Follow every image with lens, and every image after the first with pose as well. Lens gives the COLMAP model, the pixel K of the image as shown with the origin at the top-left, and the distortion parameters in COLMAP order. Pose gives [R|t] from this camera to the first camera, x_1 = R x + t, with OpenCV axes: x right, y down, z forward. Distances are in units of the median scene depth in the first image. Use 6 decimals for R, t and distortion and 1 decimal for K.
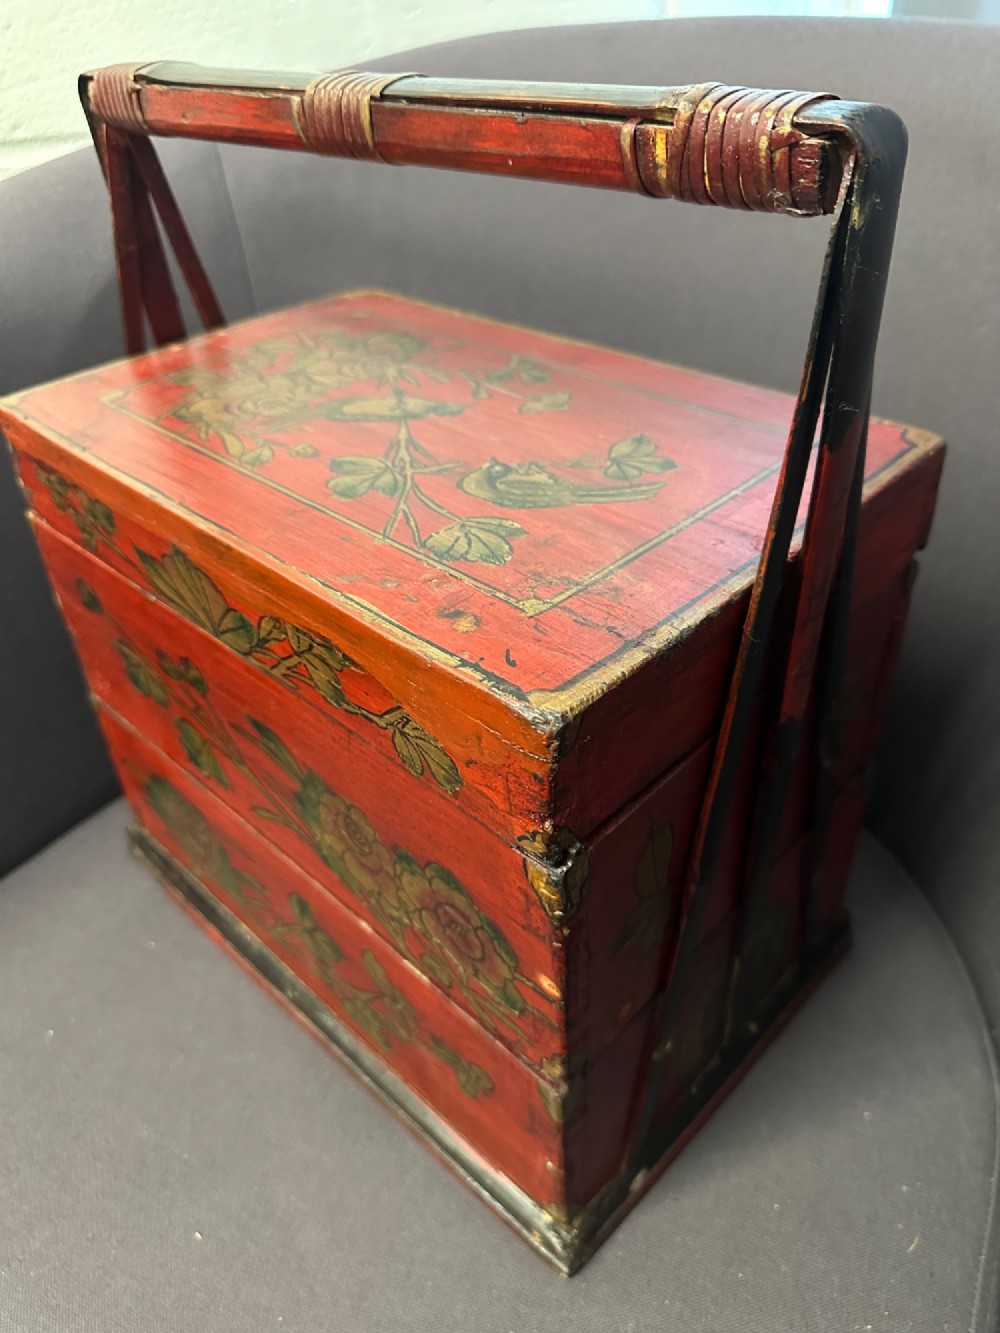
lens RADIAL K [[1036.1, 0, 503.3], [0, 1036.1, 601.2], [0, 0, 1]] dist [0.100049, -0.294491]
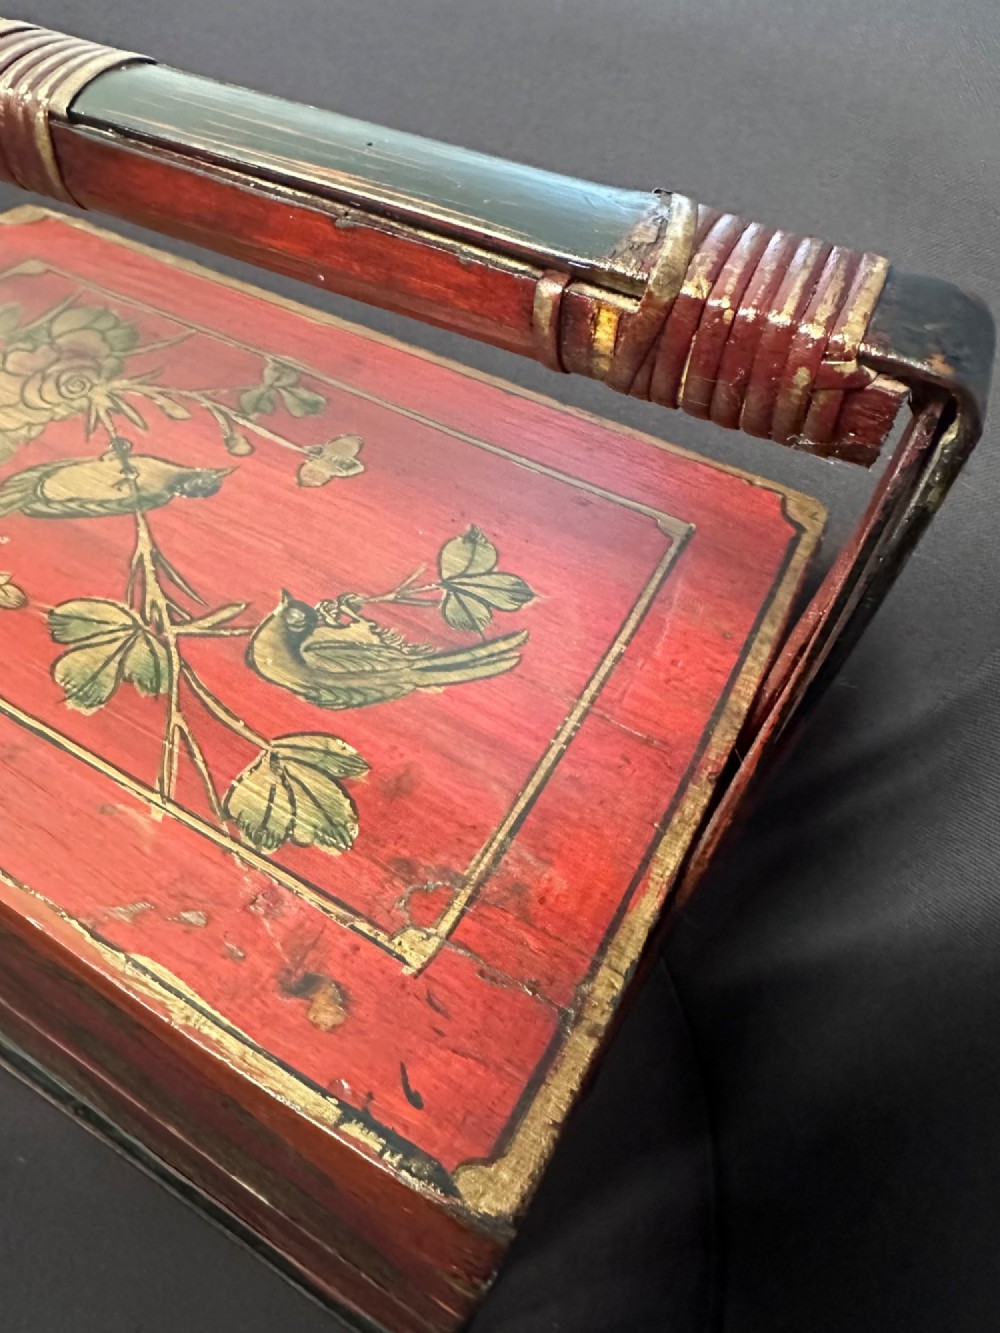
lens RADIAL K [[999.6, 0, 443.8], [0, 999.6, 575.5], [0, 0, 1]] dist [-0.008144, -0.006071]
pose [[0.965789, -0.110761, 0.234486, -0.074629], [0.049839, 0.966621, 0.251316, -0.366389], [-0.254495, -0.231032, 0.939072, 0.366543]]
